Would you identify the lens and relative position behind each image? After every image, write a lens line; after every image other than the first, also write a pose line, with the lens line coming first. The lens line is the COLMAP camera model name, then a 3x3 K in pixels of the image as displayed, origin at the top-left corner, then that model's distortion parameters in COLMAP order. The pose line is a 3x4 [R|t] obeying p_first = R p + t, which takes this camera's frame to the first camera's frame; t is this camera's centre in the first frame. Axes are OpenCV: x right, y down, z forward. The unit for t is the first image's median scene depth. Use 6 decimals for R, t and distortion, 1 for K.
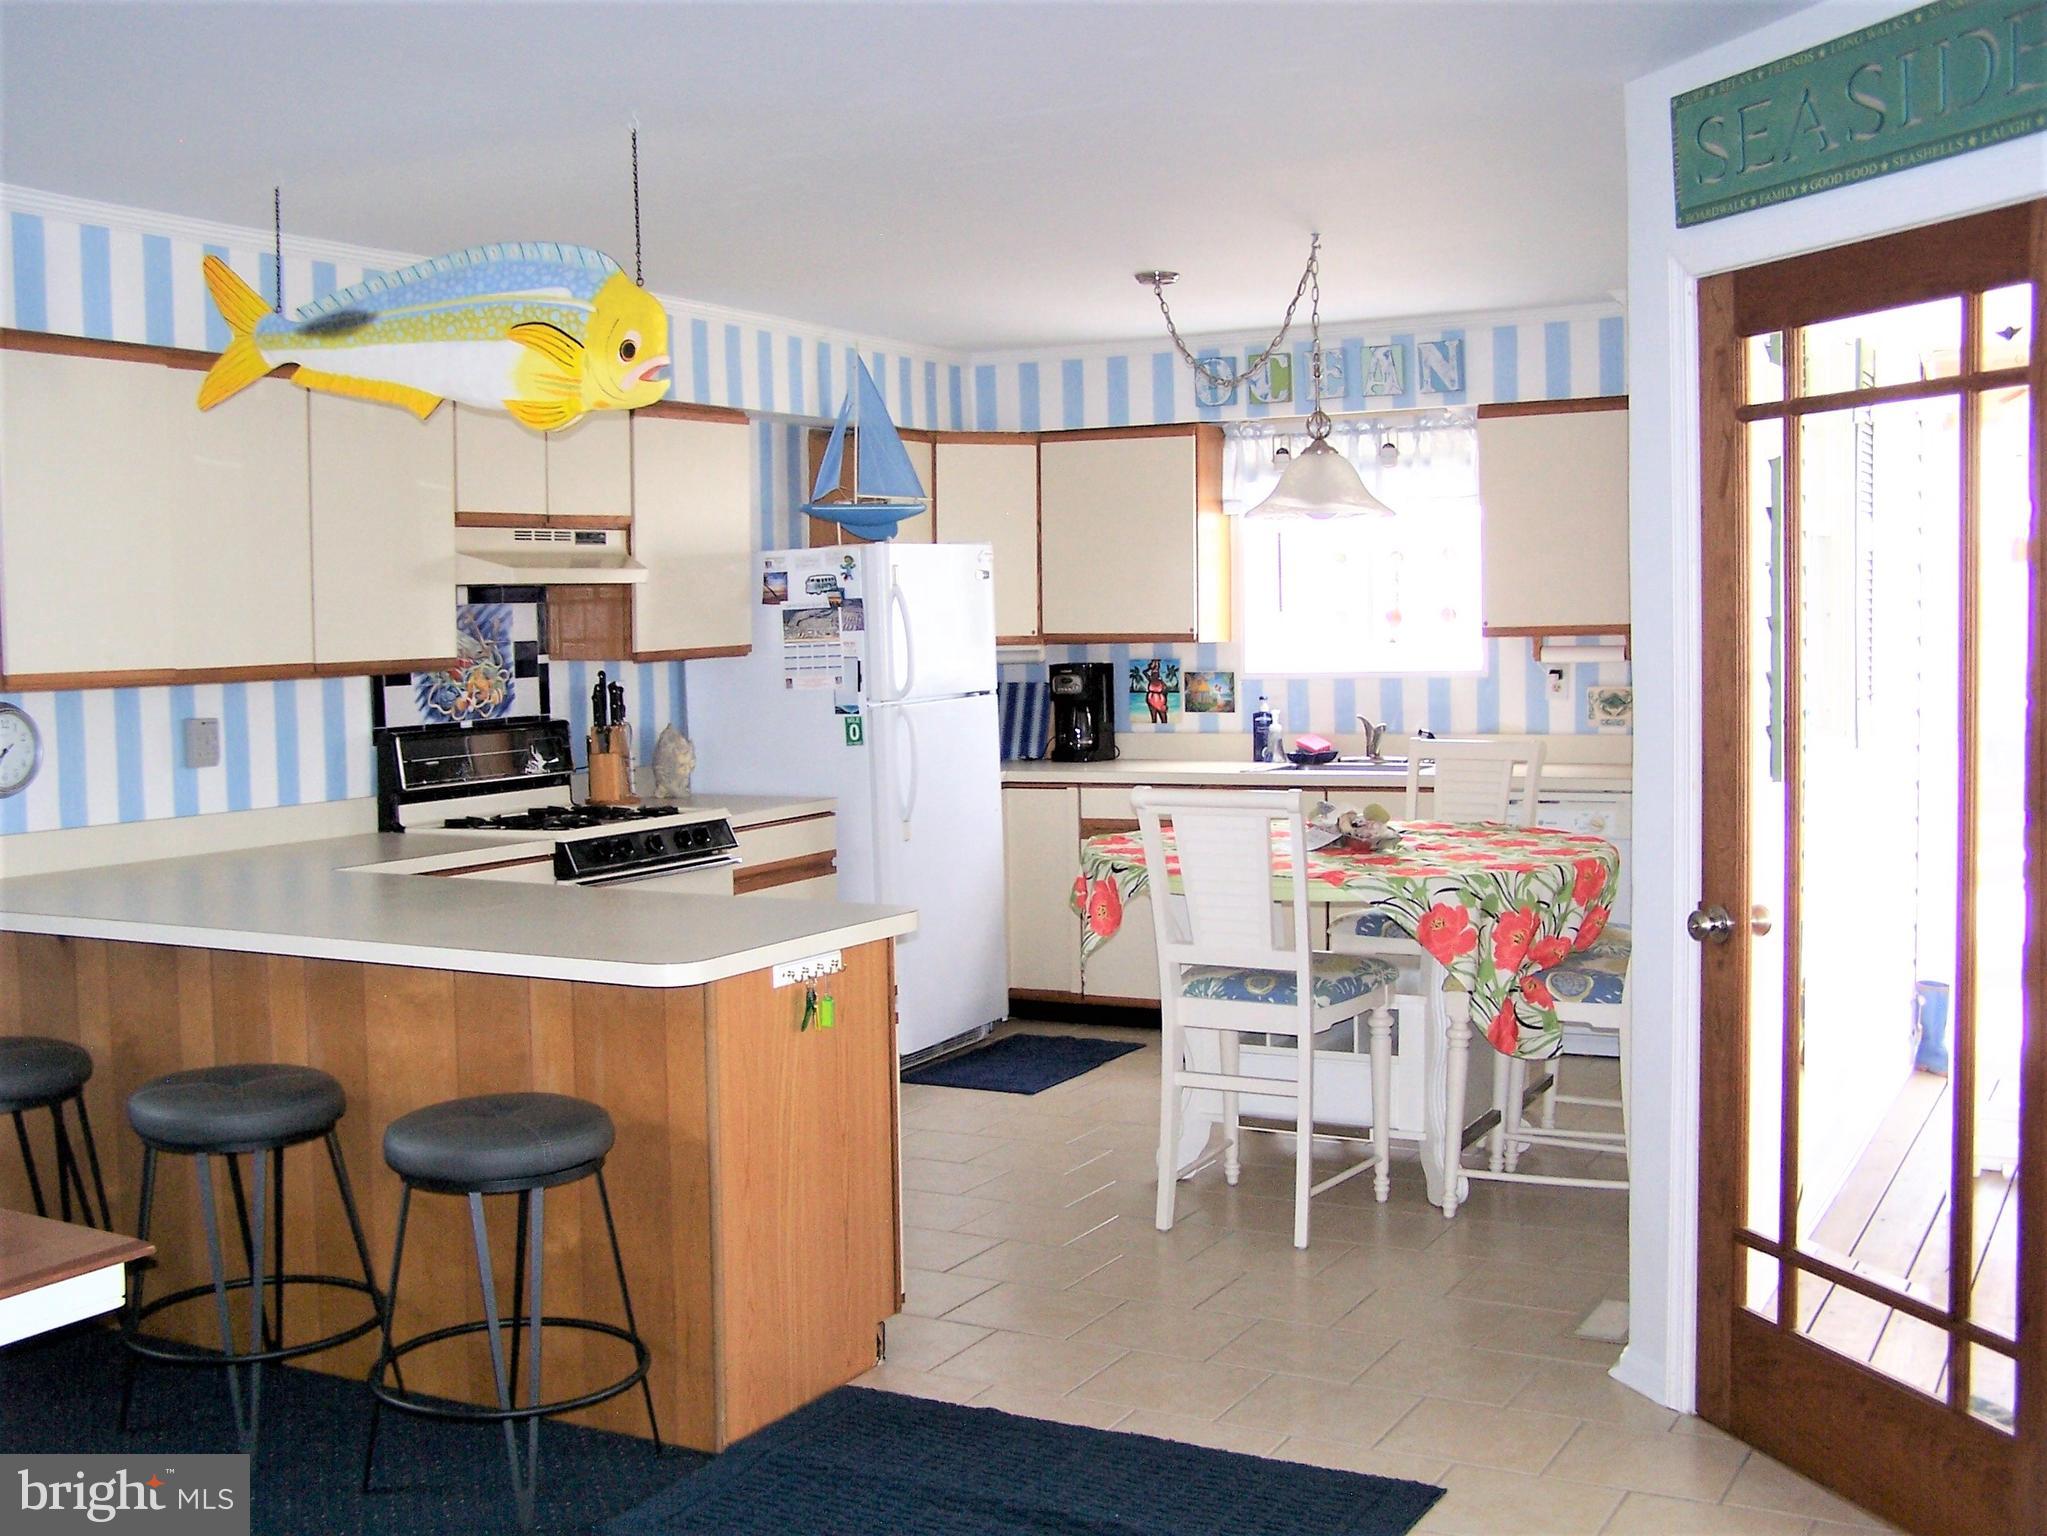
lens RADIAL K [[2326.1, 0, 1016.0], [0, 2326.1, 769.3], [0, 0, 1]] dist [-0.105982, 0.000000]
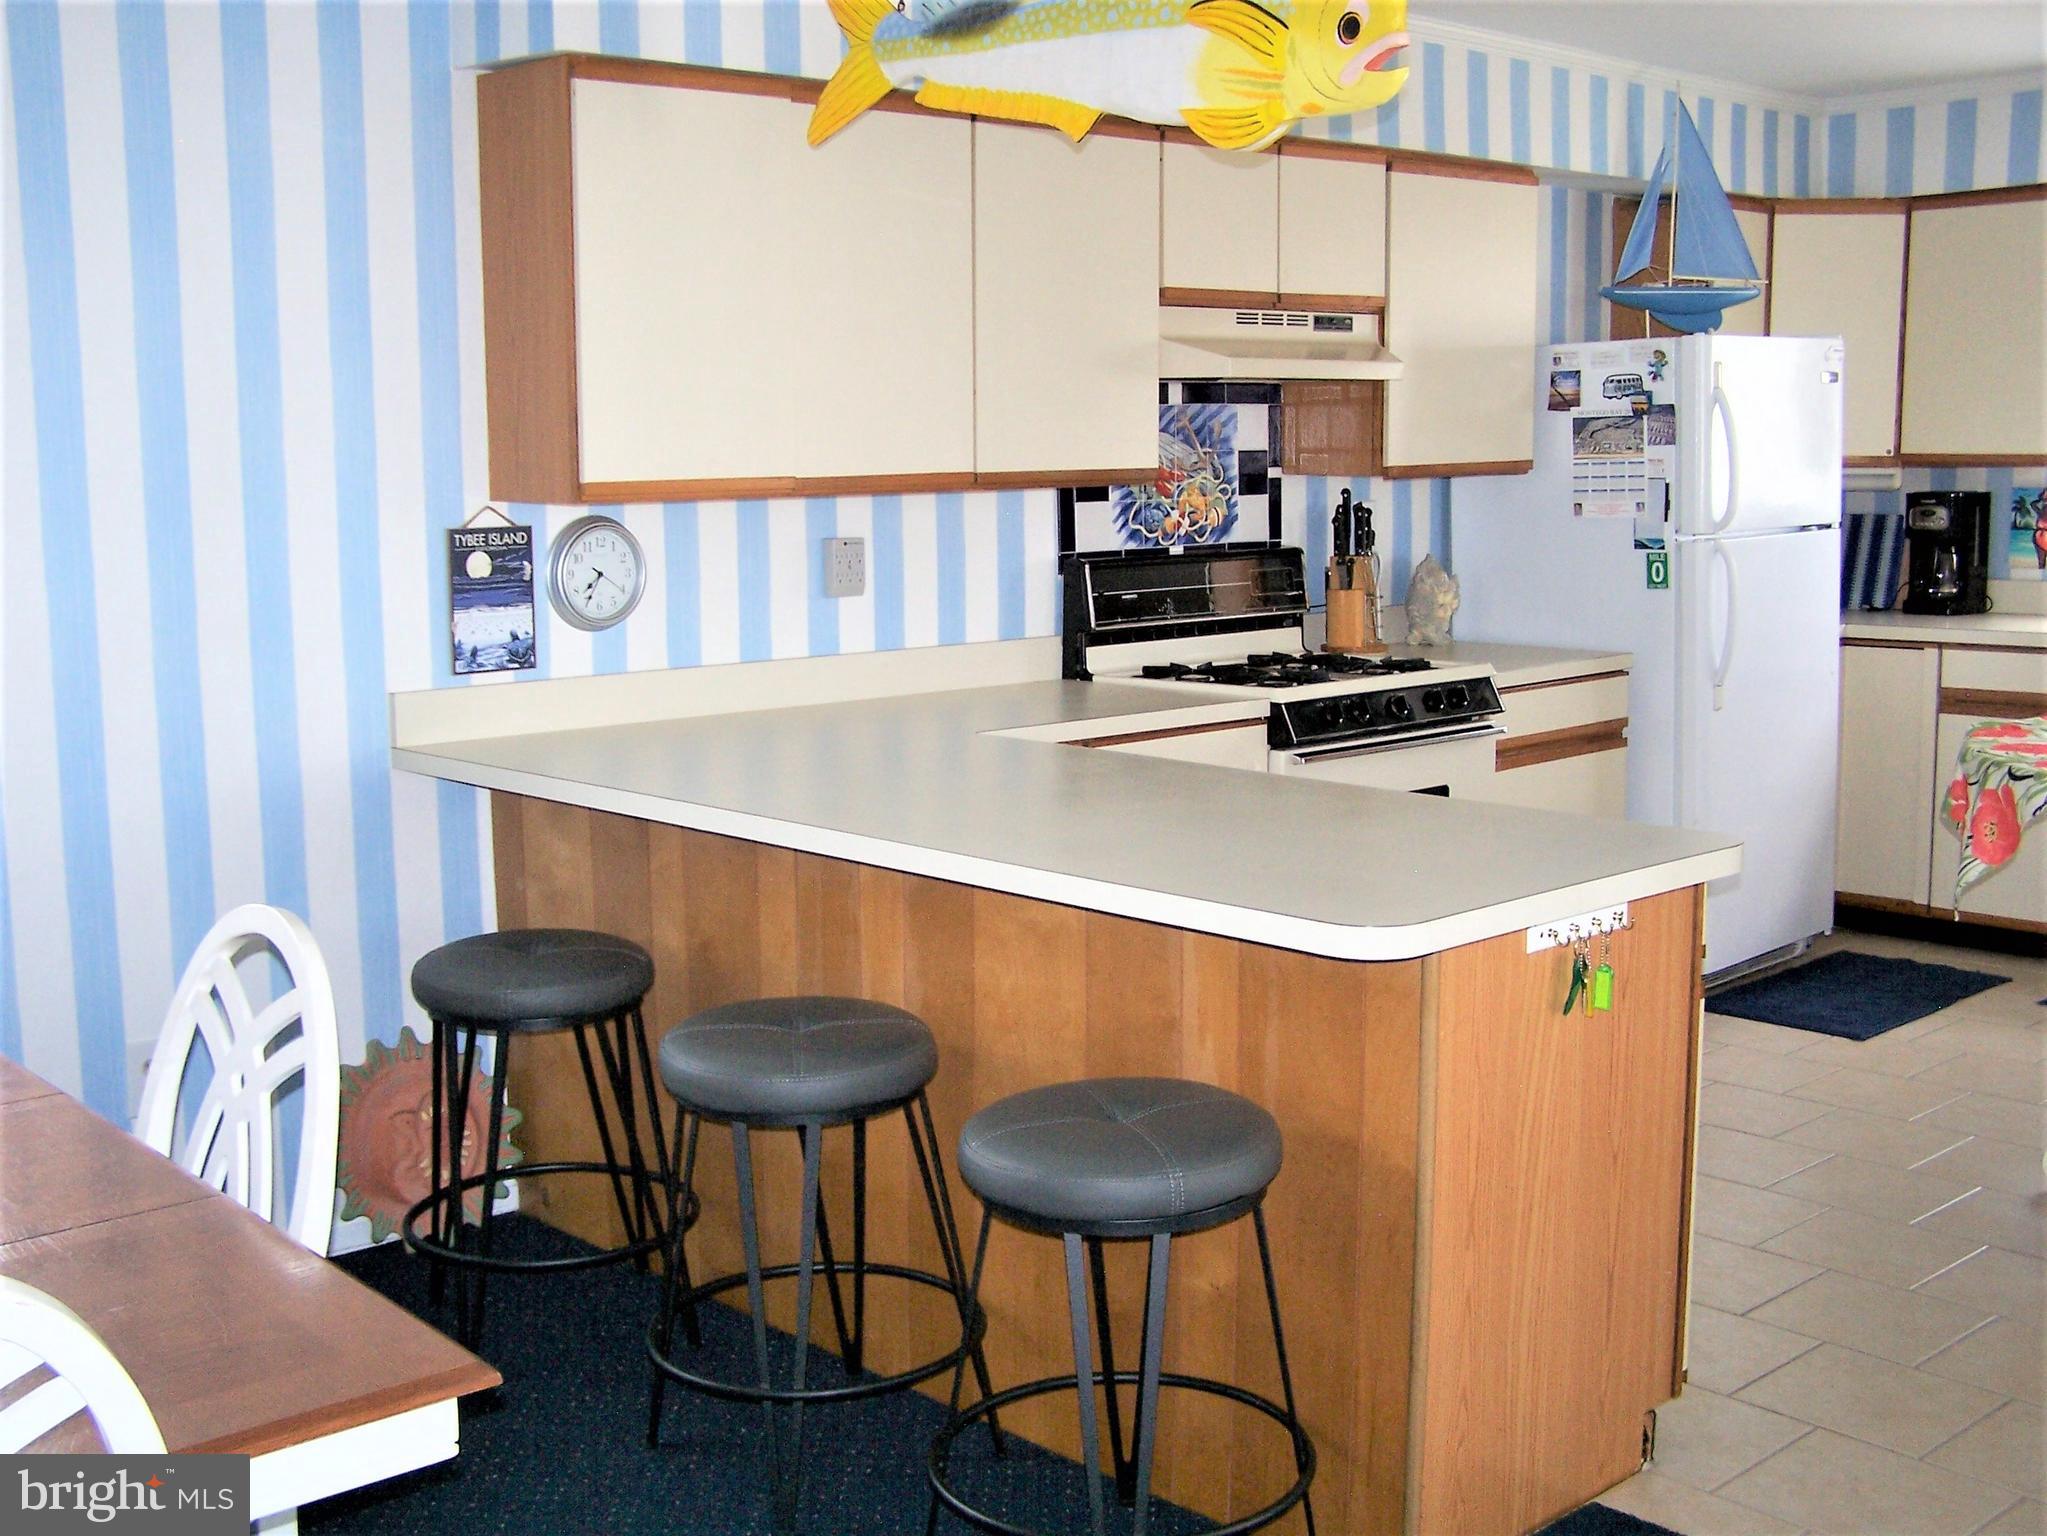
lens RADIAL K [[2326.1, 0, 993.3], [0, 2326.1, 766.1], [0, 0, 1]] dist [-0.105982, 0.000000]
pose [[0.940230, 0.054007, -0.336231, -0.016673], [-0.027865, 0.996235, 0.082097, -0.009394], [0.339399, -0.067821, 0.938194, 0.201648]]
